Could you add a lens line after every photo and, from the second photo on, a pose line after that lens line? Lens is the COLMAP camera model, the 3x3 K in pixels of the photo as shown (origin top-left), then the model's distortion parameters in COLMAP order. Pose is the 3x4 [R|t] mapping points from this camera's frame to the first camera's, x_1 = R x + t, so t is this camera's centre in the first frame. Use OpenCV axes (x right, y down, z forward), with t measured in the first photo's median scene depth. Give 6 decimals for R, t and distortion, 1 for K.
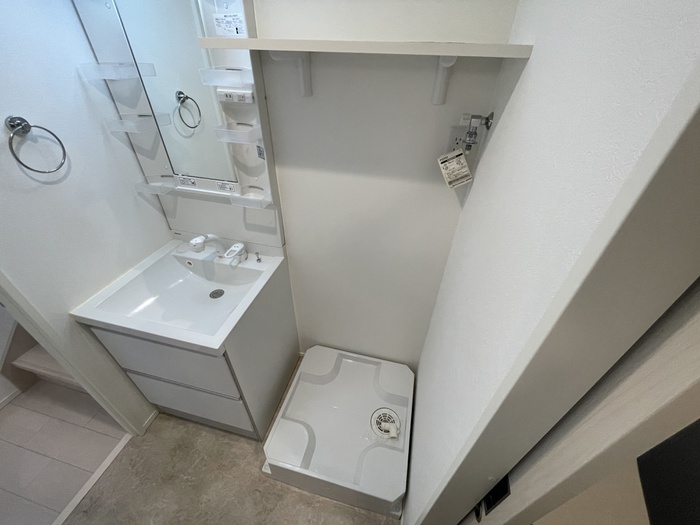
lens RADIAL K [[285.1, 0, 350.6], [0, 285.1, 260.7], [0, 0, 1]] dist [-0.002695, 0.000108]
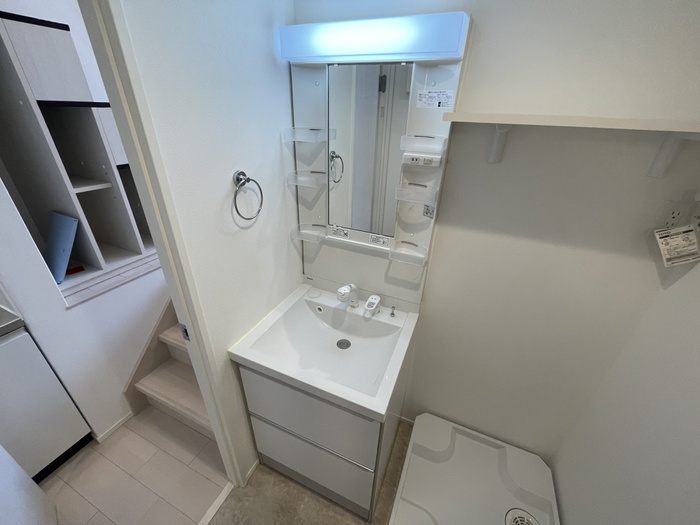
lens RADIAL K [[285.1, 0, 350.1], [0, 285.1, 260.8], [0, 0, 1]] dist [-0.002695, 0.000108]
pose [[0.985526, 0.085675, -0.146282, -0.357264], [-0.108023, 0.982398, -0.152396, -0.019176], [0.130650, 0.165992, 0.977434, 0.001522]]
